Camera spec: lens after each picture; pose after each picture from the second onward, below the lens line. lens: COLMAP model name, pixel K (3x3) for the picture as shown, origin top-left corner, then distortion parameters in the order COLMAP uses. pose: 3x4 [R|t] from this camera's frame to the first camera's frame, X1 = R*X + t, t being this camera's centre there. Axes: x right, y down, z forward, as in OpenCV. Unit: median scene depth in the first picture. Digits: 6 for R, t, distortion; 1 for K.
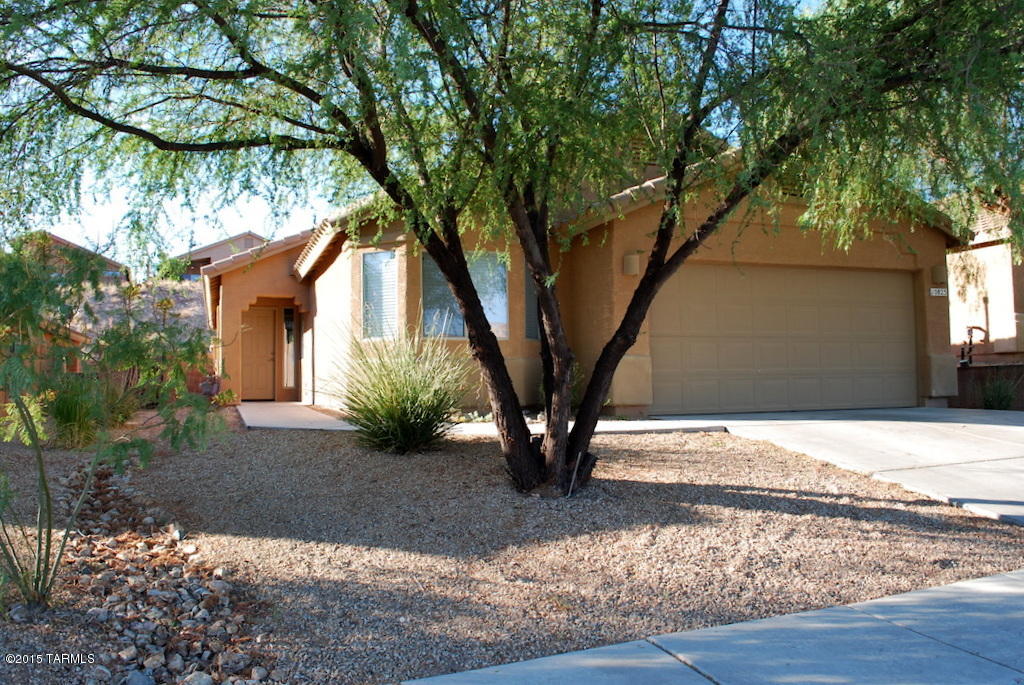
lens RADIAL K [[841.1, 0, 512.0], [0, 841.1, 342.5], [0, 0, 1]] dist [-0.064771, 0.001281]
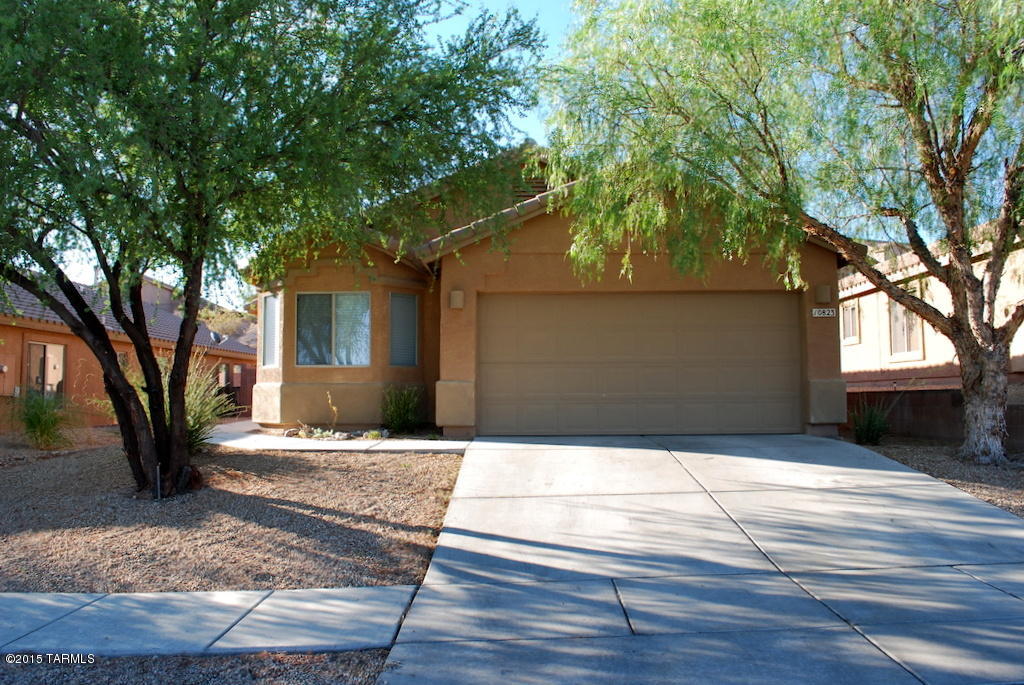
lens RADIAL K [[841.1, 0, 512.0], [0, 841.1, 342.5], [0, 0, 1]] dist [-0.064771, 0.001281]
pose [[0.936974, -0.014145, -0.349113, 0.543052], [0.008921, 0.999823, -0.016568, -0.015026], [0.349286, 0.012409, 0.936934, -0.014289]]
